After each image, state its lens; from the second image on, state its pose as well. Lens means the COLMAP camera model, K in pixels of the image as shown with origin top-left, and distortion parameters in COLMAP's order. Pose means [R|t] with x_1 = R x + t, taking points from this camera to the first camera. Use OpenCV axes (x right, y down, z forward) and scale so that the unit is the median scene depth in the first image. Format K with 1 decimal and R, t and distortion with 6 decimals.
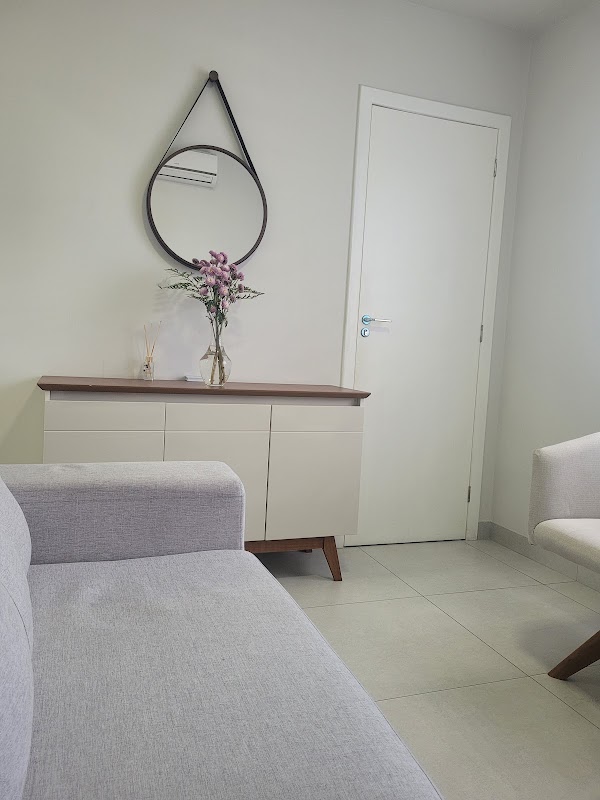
lens RADIAL K [[584.5, 0, 300.0], [0, 584.5, 400.0], [0, 0, 1]] dist [0.005551, 0.004148]
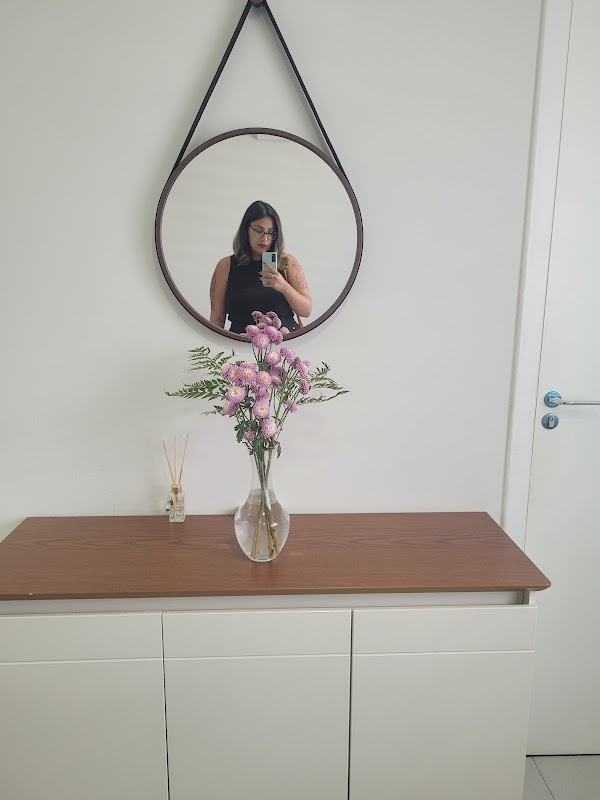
lens RADIAL K [[584.5, 0, 300.0], [0, 584.5, 400.0], [0, 0, 1]] dist [0.005551, 0.004148]
pose [[0.946067, 0.014579, -0.323641, 0.075063], [0.020383, 0.994329, 0.104375, -0.229196], [0.323328, -0.105343, 0.940405, 0.448557]]
